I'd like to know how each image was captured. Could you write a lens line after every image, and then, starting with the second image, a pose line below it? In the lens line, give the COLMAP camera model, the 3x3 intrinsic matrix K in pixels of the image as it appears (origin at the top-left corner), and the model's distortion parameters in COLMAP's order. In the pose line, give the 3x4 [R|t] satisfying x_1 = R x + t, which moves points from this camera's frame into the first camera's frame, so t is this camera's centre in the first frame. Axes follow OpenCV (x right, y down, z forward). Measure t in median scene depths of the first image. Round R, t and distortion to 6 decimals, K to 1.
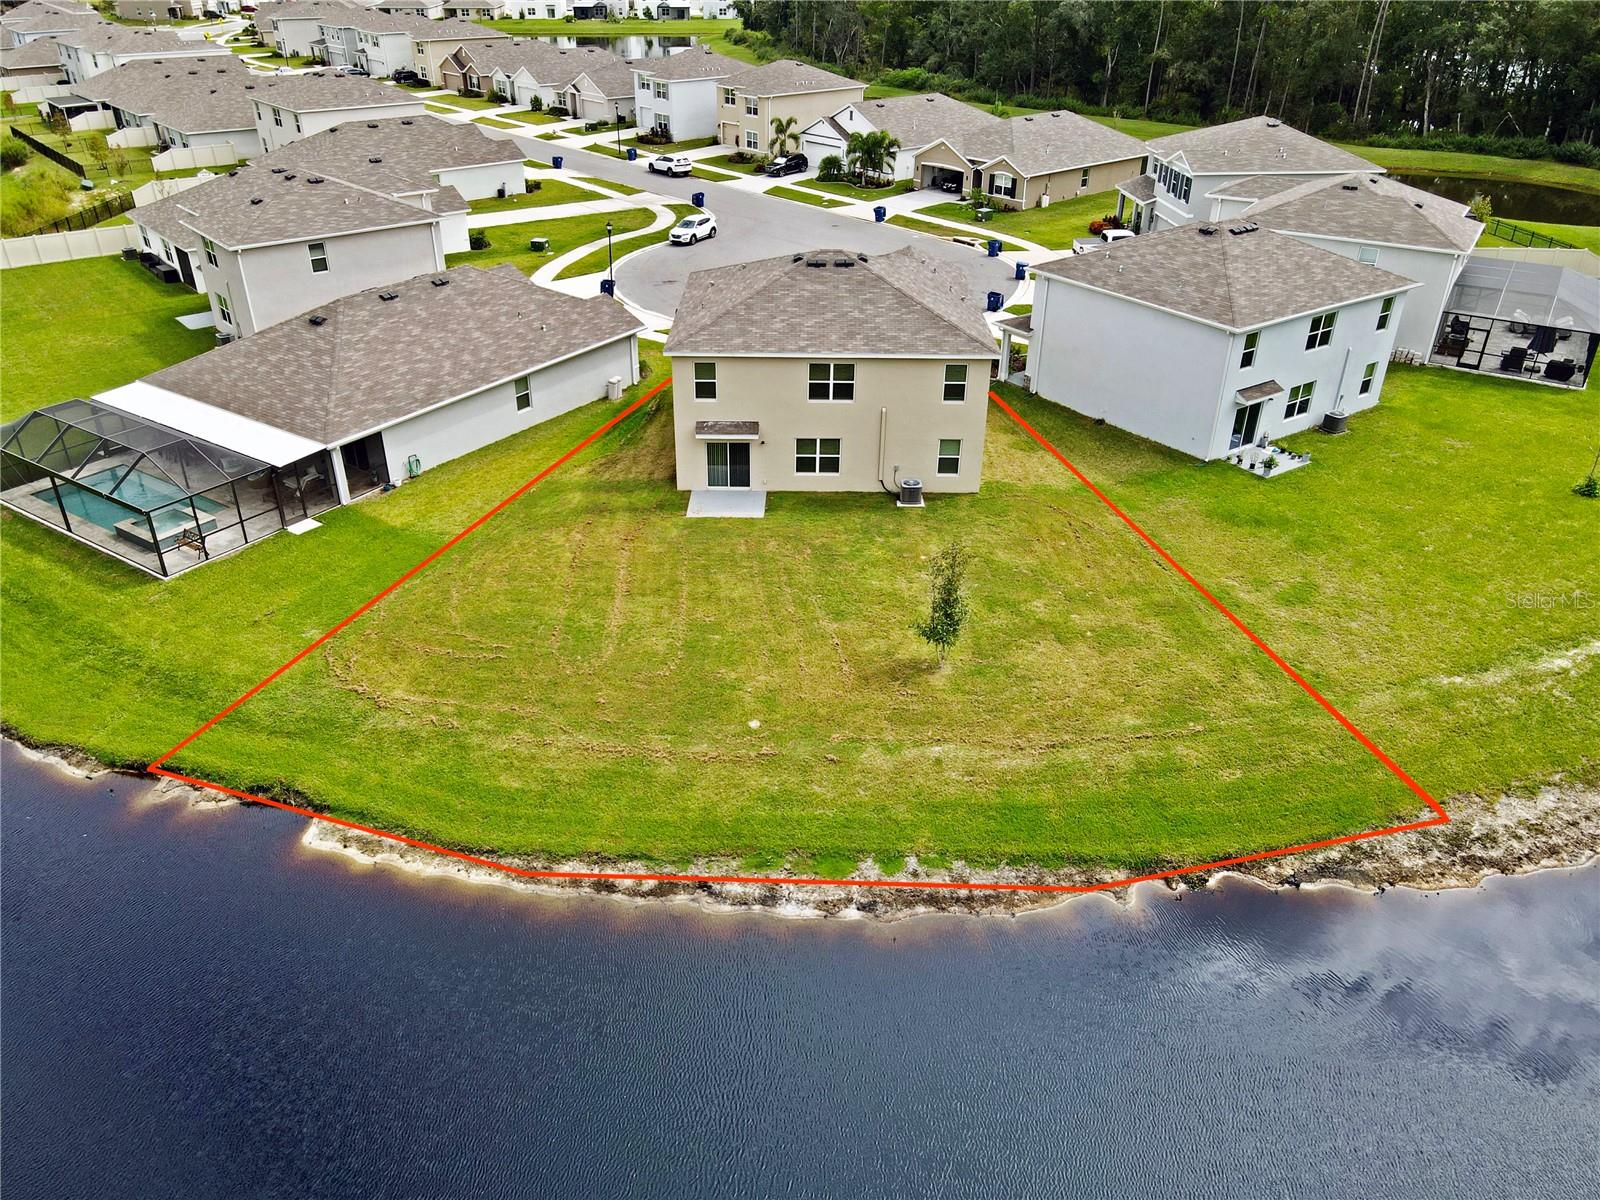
lens RADIAL K [[1144.2, 0, 775.8], [0, 1144.2, 598.1], [0, 0, 1]] dist [-0.000312, -0.001193]
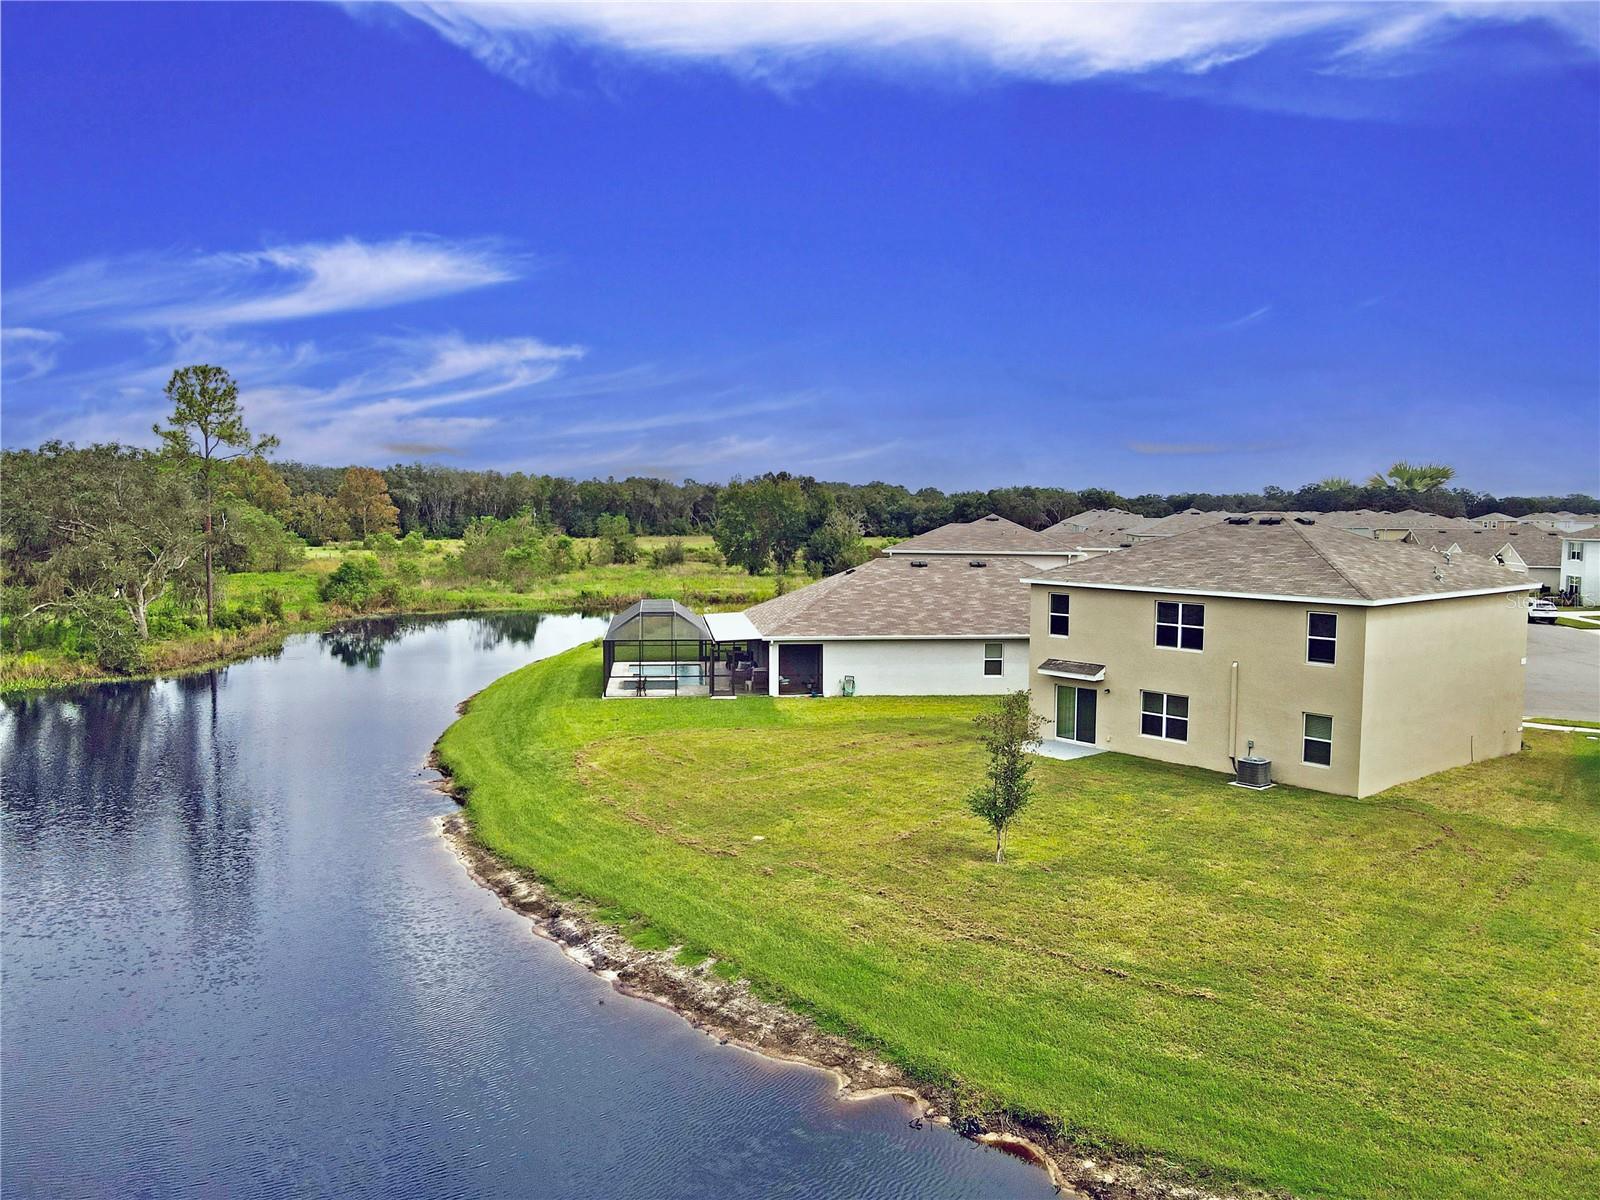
lens RADIAL K [[1144.2, 0, 775.8], [0, 1144.2, 598.1], [0, 0, 1]] dist [-0.000312, -0.001193]
pose [[0.669690, 0.074342, -0.738910, 0.468367], [-0.373611, 0.893622, -0.248704, 0.116222], [0.641818, 0.442620, 0.626225, 0.255870]]
